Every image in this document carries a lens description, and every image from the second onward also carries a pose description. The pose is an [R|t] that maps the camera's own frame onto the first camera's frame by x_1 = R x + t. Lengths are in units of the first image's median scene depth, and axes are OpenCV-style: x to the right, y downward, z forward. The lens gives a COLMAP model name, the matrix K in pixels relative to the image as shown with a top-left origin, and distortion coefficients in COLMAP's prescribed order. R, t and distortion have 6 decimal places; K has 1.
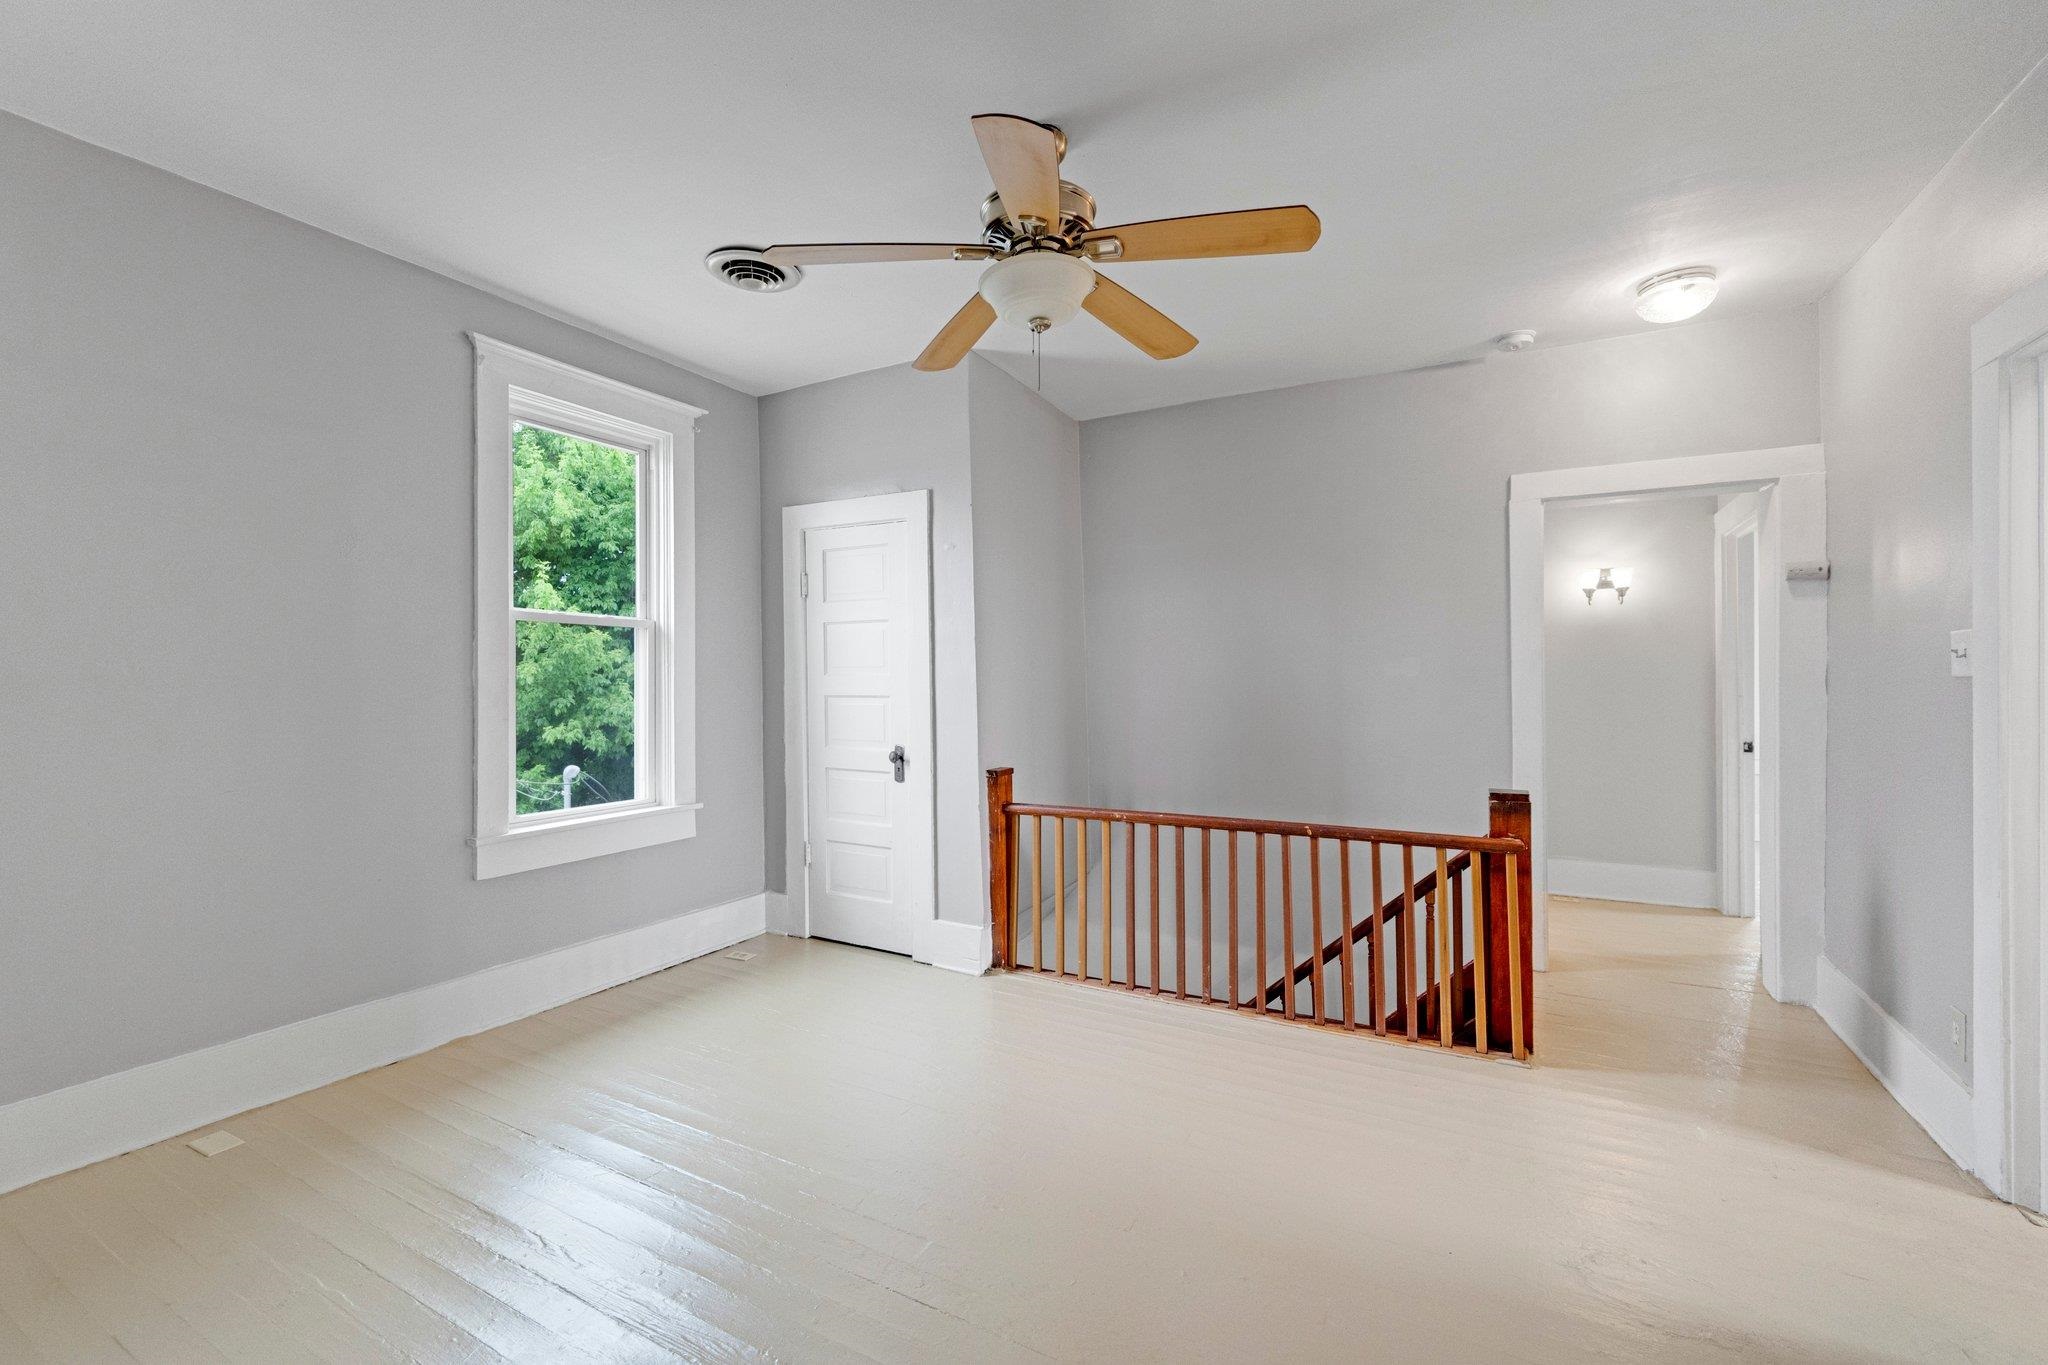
lens RADIAL K [[855.4, 0, 1024.0], [0, 855.4, 682.5], [0, 0, 1]] dist [-0.000112, 0.000220]
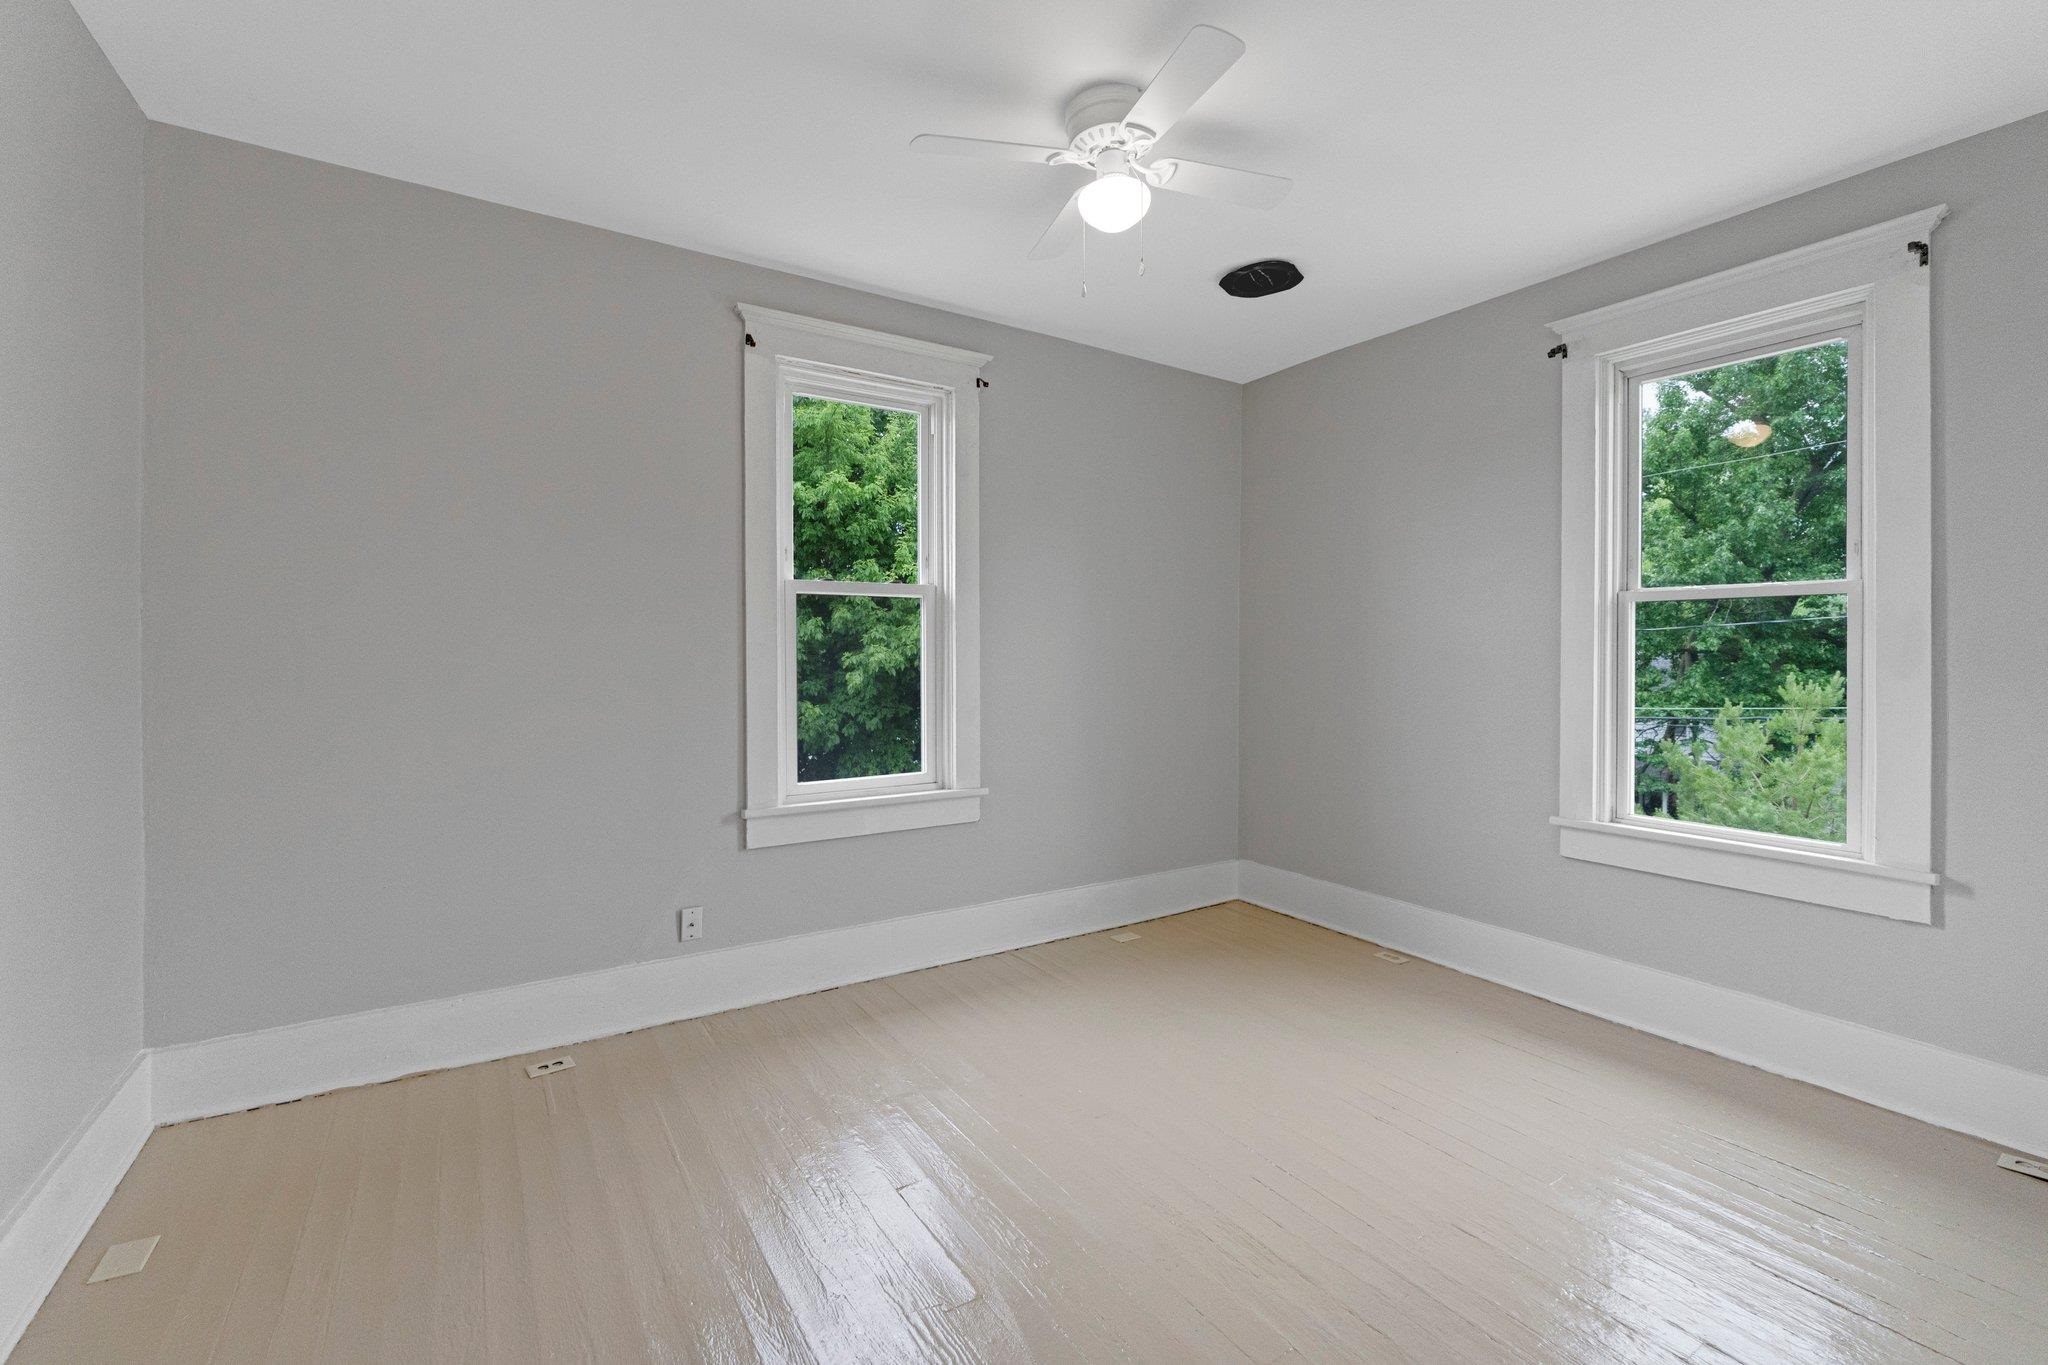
lens RADIAL K [[858.4, 0, 1029.1], [0, 858.4, 663.1], [0, 0, 1]] dist [0.001402, 0.000628]
pose [[0.872382, 0.008926, -0.488743, 0.117515], [-0.005952, 0.999953, 0.007638, -0.000348], [0.488788, -0.003754, 0.872395, 0.236807]]
